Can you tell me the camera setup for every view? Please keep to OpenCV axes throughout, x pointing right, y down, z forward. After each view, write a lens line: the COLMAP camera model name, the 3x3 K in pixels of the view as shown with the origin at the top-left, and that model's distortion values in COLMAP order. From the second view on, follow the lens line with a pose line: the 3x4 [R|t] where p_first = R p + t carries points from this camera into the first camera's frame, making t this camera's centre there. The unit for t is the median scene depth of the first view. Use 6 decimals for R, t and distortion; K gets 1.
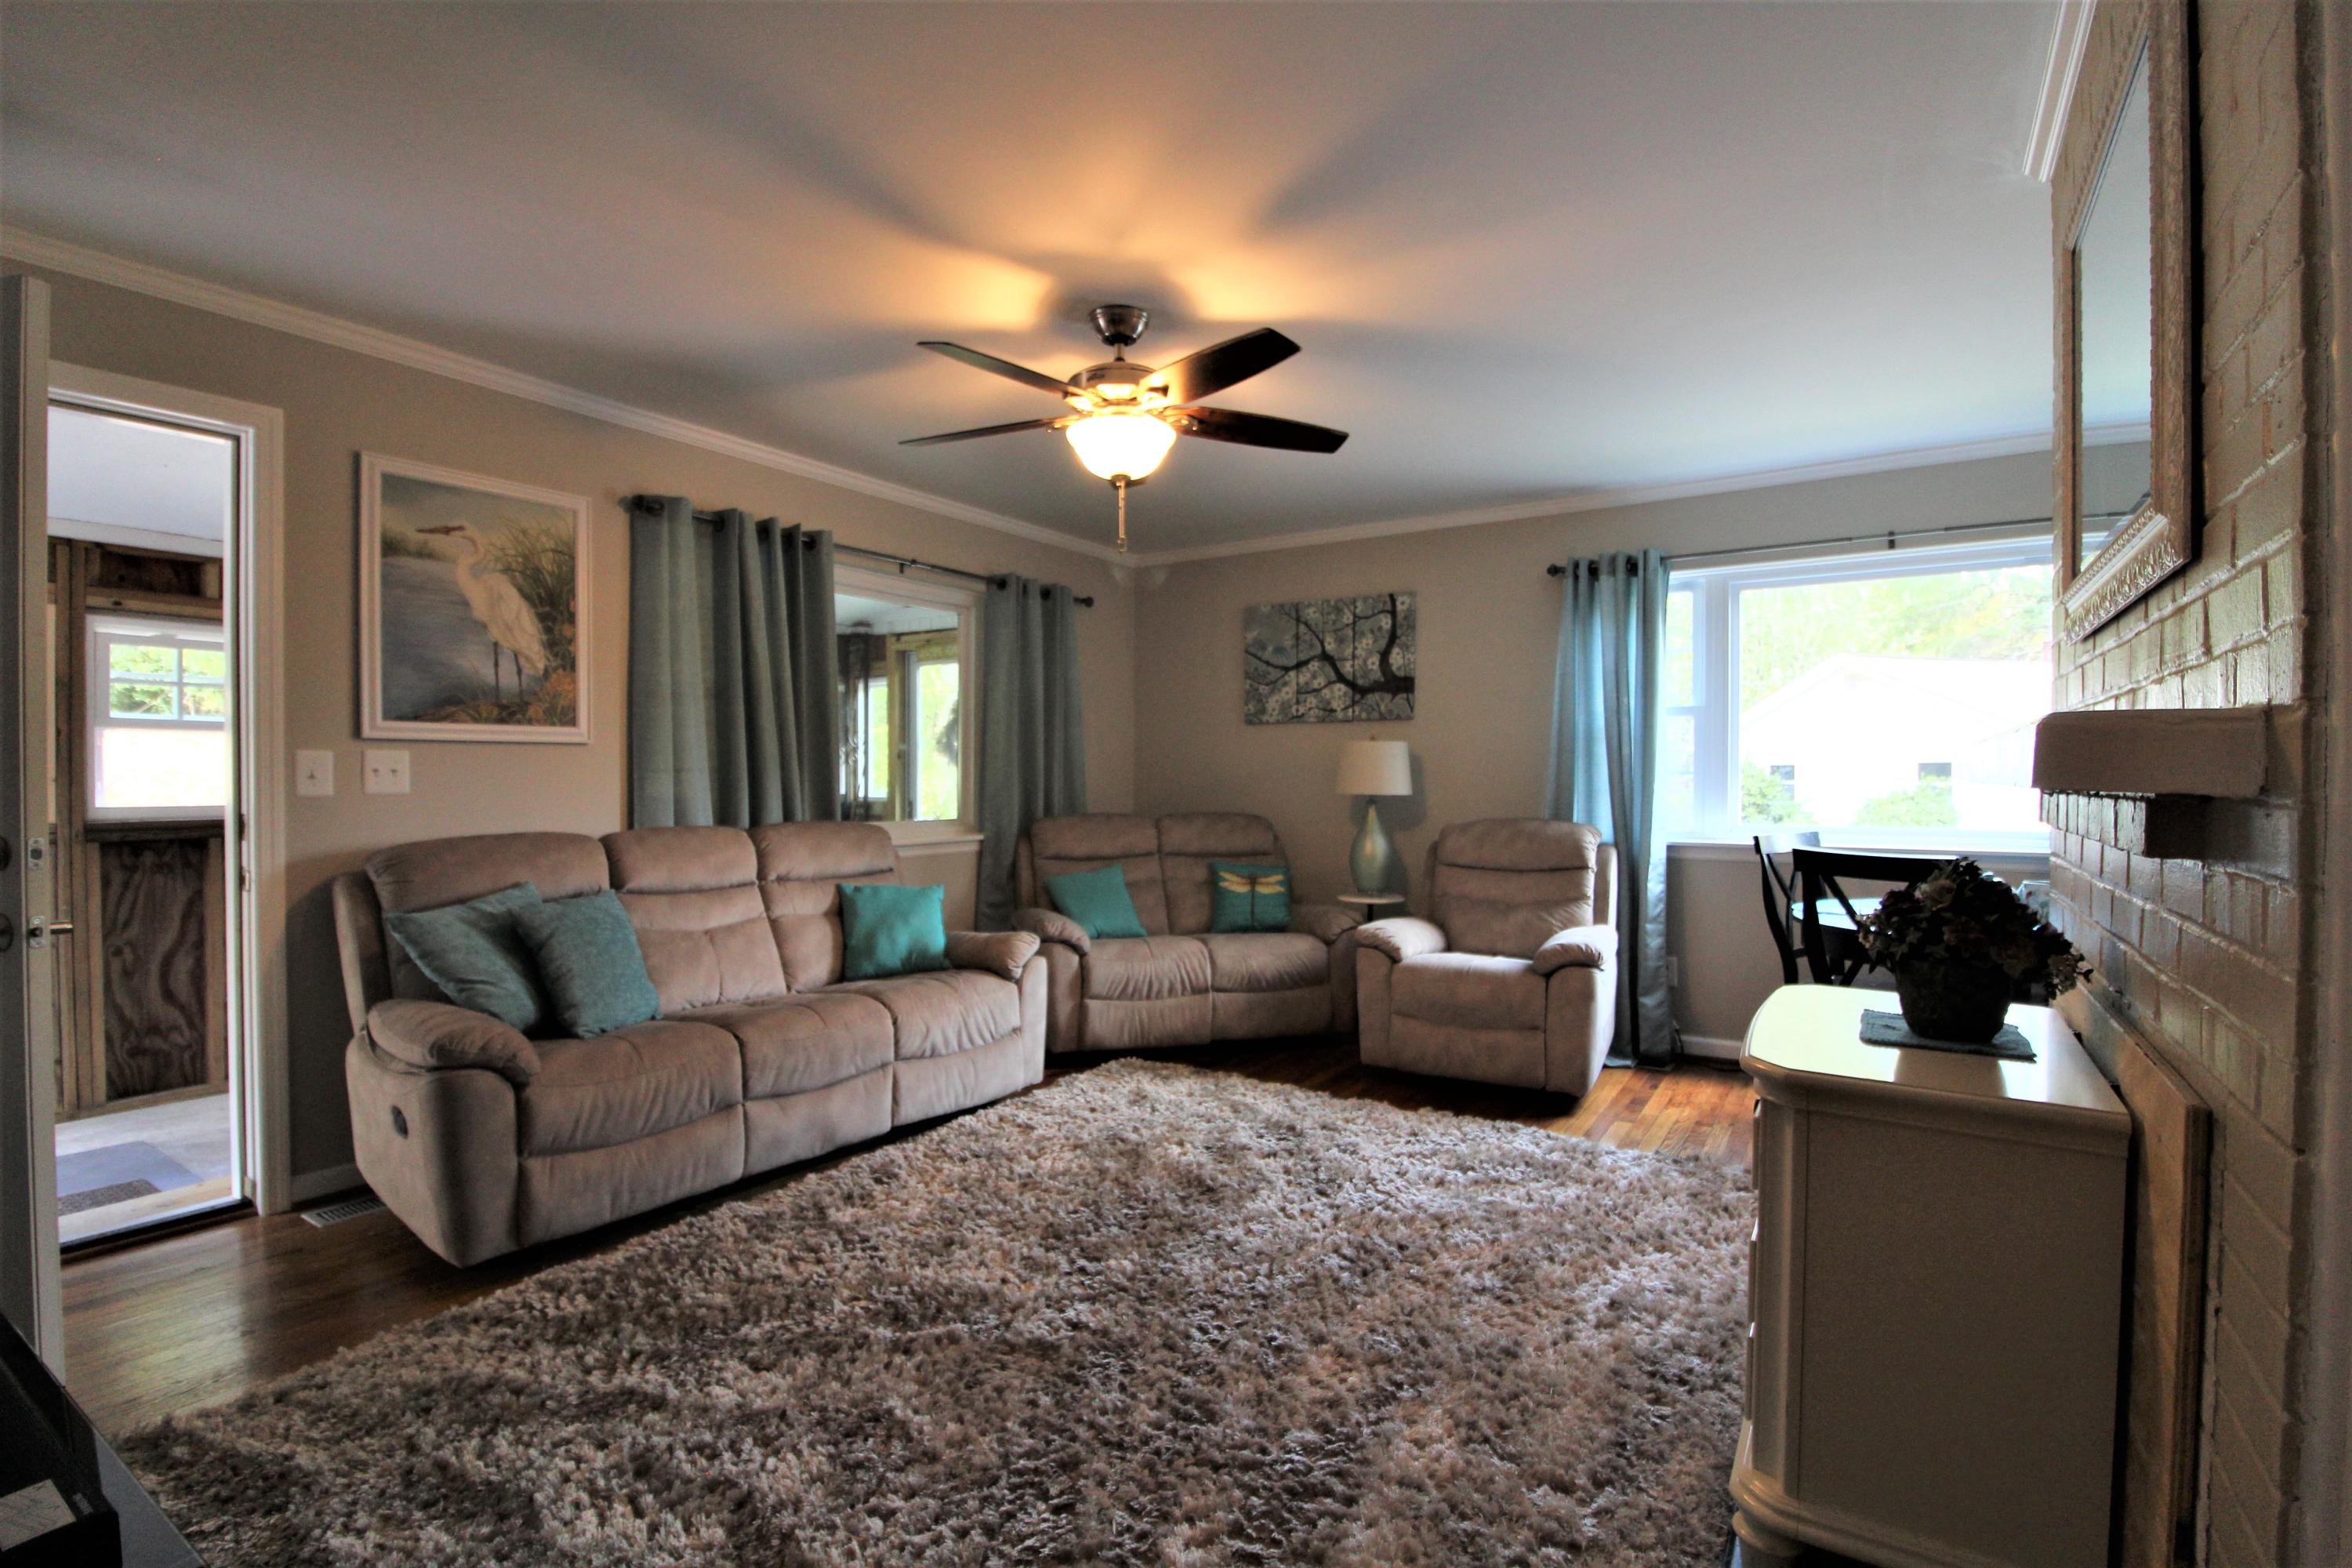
lens RADIAL K [[1087.7, 0, 1166.5], [0, 1087.7, 785.8], [0, 0, 1]] dist [0.000322, -0.013187]
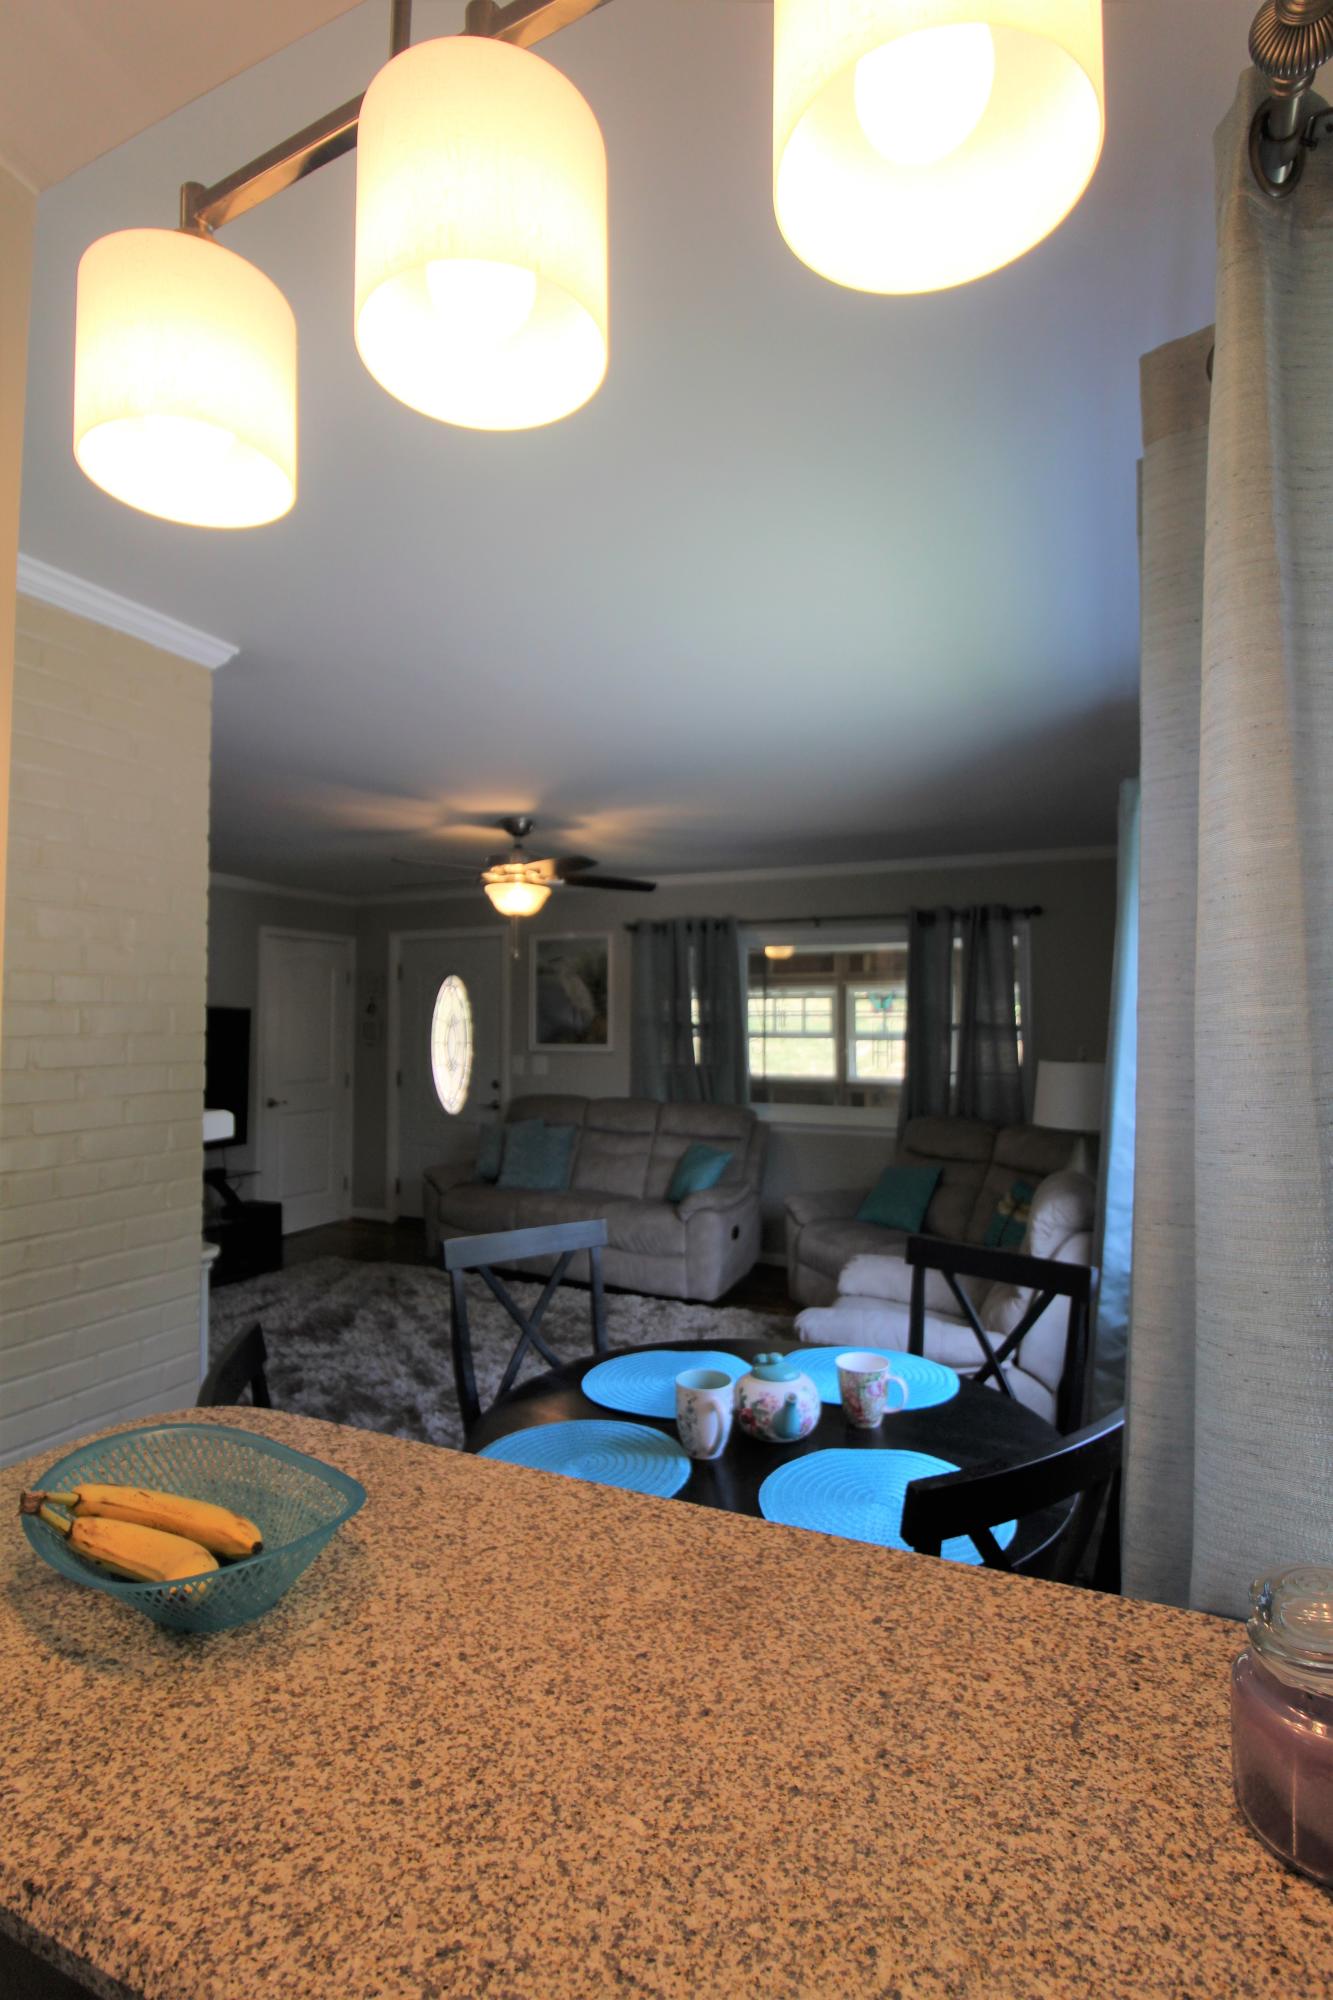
lens RADIAL K [[951.2, 0, 665.2], [0, 951.2, 993.7], [0, 0, 1]] dist [0.003118, -0.015975]
pose [[0.144395, -0.033316, -0.988959, 1.306159], [-0.015829, 0.999227, -0.035973, -0.091989], [0.989394, 0.020849, 0.143756, 0.903586]]
